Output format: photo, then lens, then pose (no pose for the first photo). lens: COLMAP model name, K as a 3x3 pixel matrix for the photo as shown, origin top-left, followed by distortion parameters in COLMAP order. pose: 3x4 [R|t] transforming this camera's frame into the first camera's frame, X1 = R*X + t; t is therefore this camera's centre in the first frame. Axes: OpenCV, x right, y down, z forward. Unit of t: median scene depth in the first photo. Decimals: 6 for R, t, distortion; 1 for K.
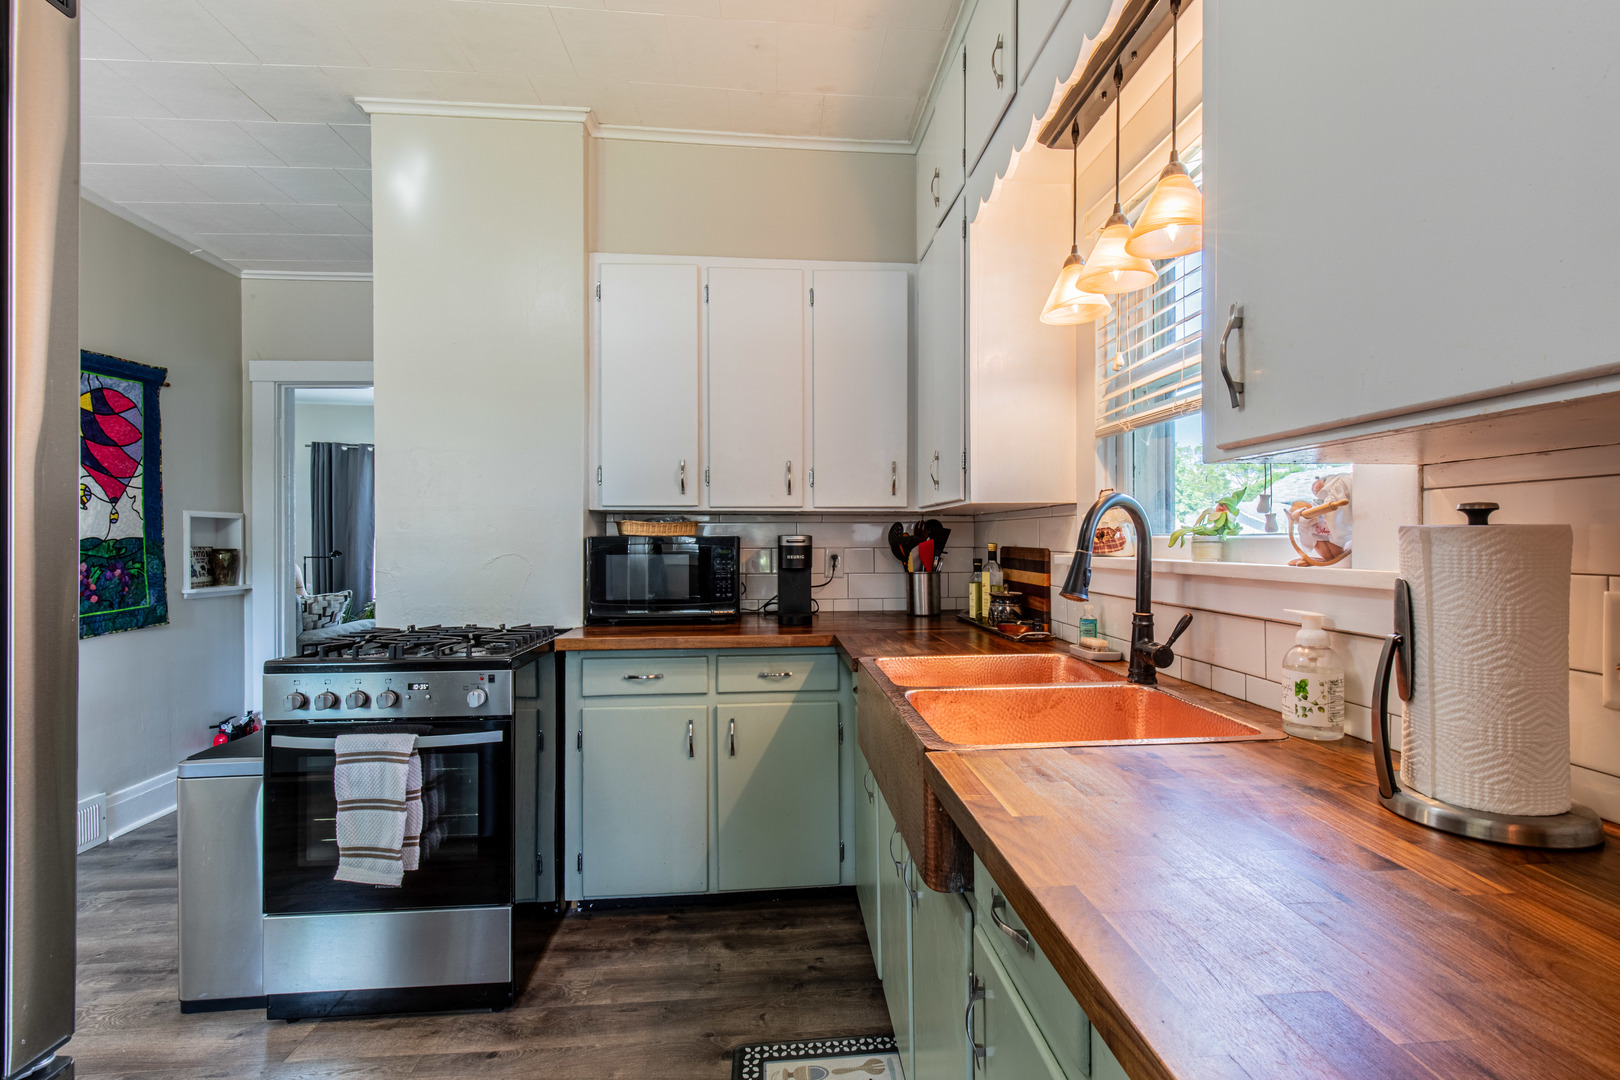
lens RADIAL K [[722.2, 0, 821.2], [0, 722.2, 543.0], [0, 0, 1]] dist [0.004693, -0.000097]
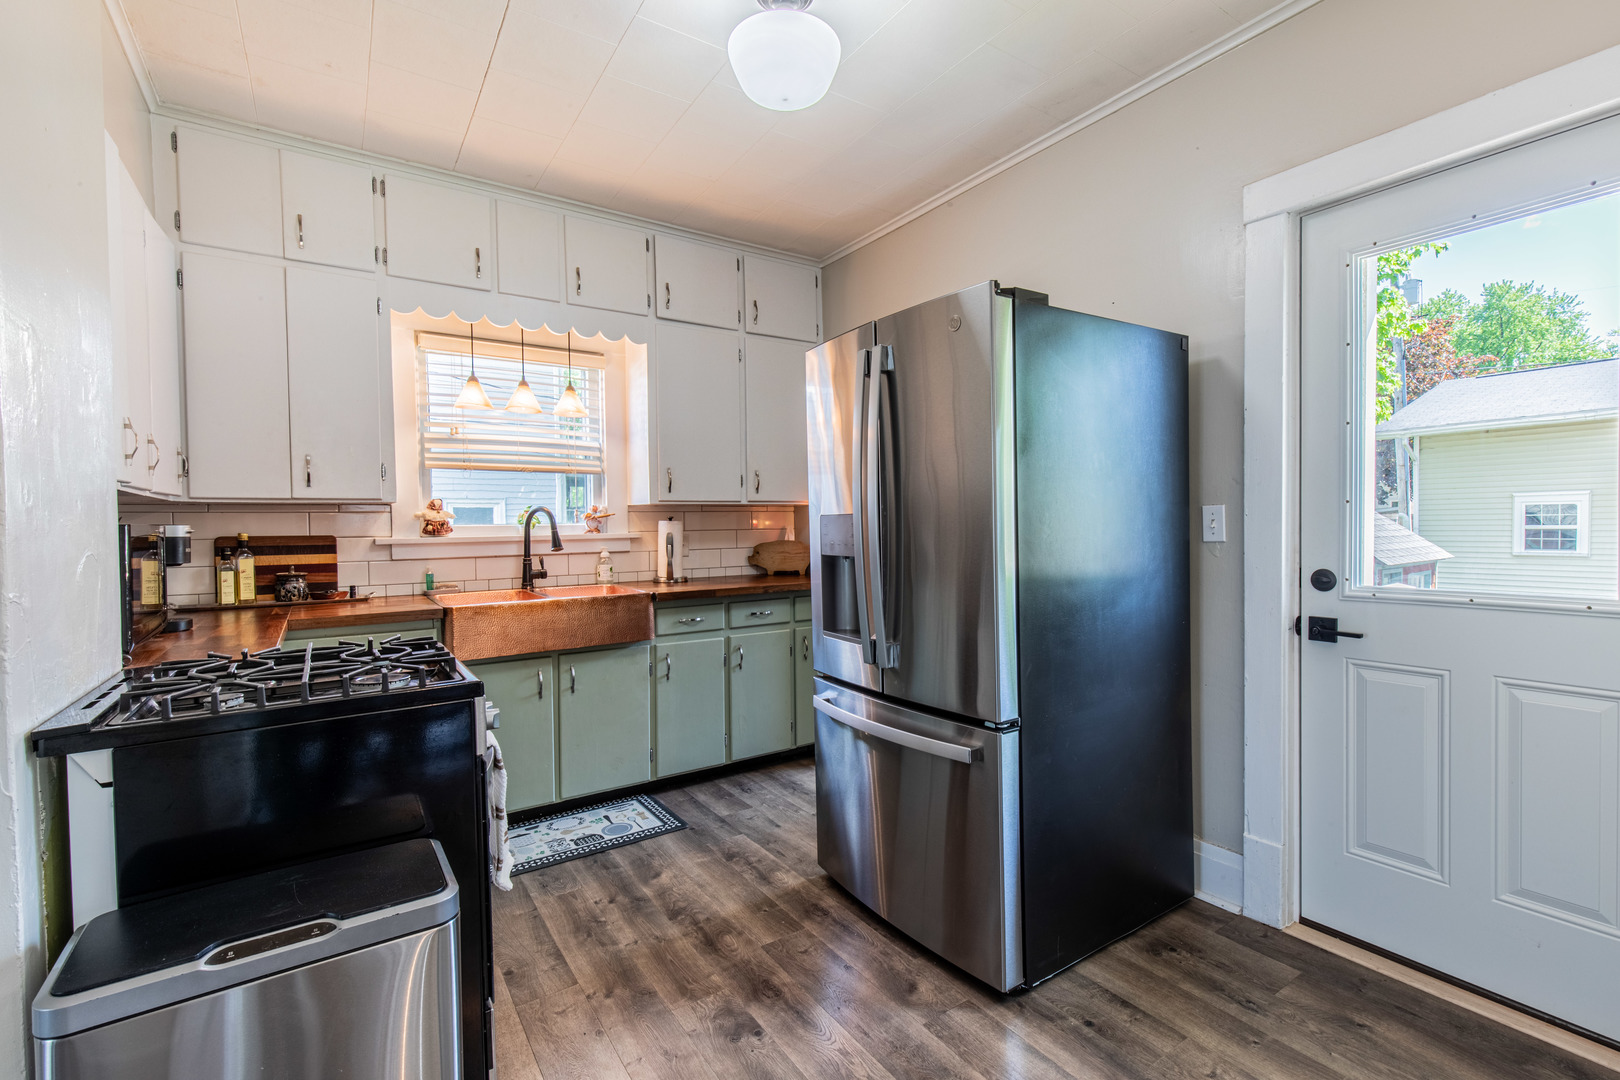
lens RADIAL K [[722.2, 0, 823.5], [0, 722.2, 538.1], [0, 0, 1]] dist [0.004693, -0.000097]
pose [[-0.490767, -0.005661, 0.871272, -1.537927], [0.022686, 0.999557, 0.019273, 0.007248], [-0.870995, 0.029224, -0.490421, 1.000212]]
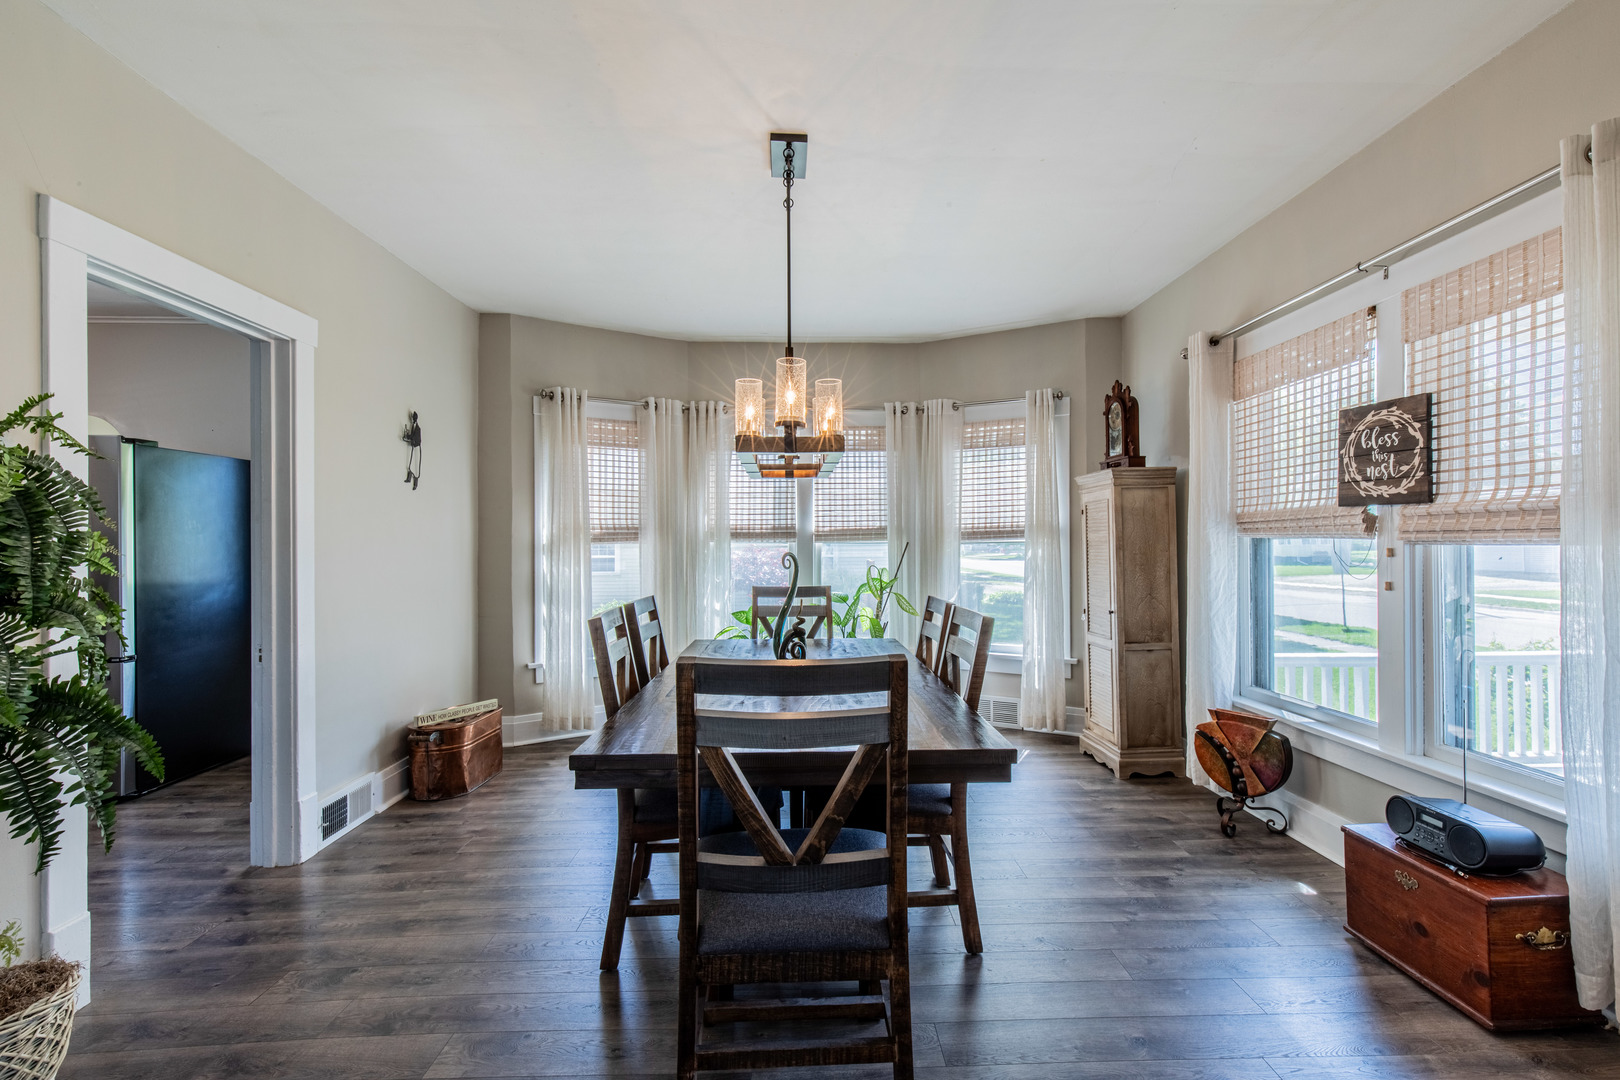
lens RADIAL K [[722.2, 0, 822.6], [0, 722.2, 541.5], [0, 0, 1]] dist [0.004693, -0.000097]
pose [[-0.998897, 0.009001, 0.046089, -2.148227], [0.009113, 0.999956, 0.002221, -0.003720], [-0.046067, 0.002639, -0.998935, 1.581062]]
